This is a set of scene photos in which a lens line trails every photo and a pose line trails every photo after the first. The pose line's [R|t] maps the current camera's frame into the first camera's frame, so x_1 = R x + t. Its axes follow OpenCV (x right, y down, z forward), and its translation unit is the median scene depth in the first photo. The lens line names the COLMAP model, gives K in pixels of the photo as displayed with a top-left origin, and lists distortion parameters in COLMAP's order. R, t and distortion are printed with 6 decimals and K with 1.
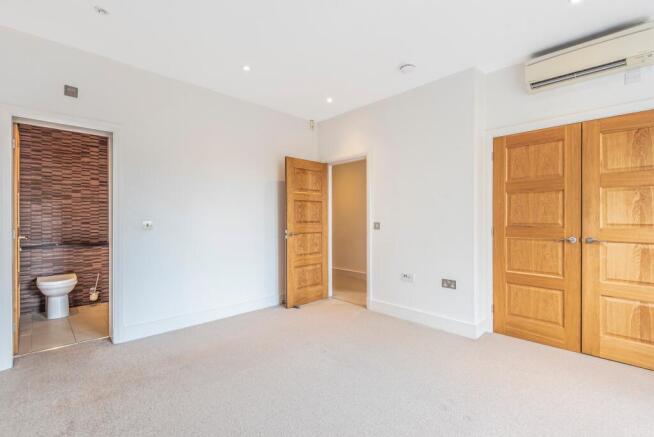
lens RADIAL K [[298.7, 0, 324.5], [0, 298.7, 217.7], [0, 0, 1]] dist [0.005741, 0.000455]
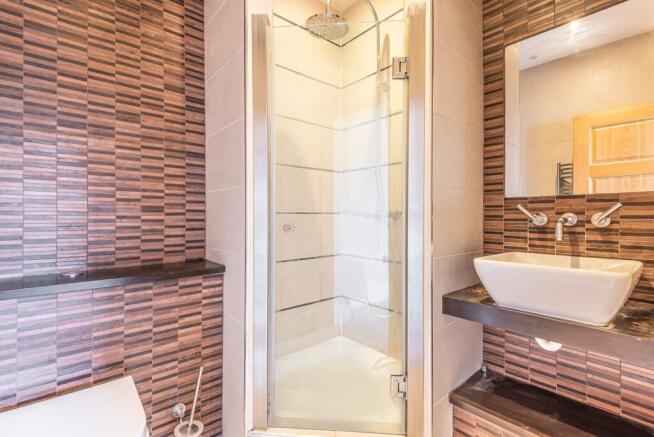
lens RADIAL K [[298.7, 0, 331.4], [0, 298.7, 214.9], [0, 0, 1]] dist [0.005741, 0.000455]
pose [[0.999944, -0.004918, -0.009419, -0.580262], [0.004844, 0.999957, -0.007852, 0.028428], [0.009457, 0.007806, 0.999925, 0.647134]]
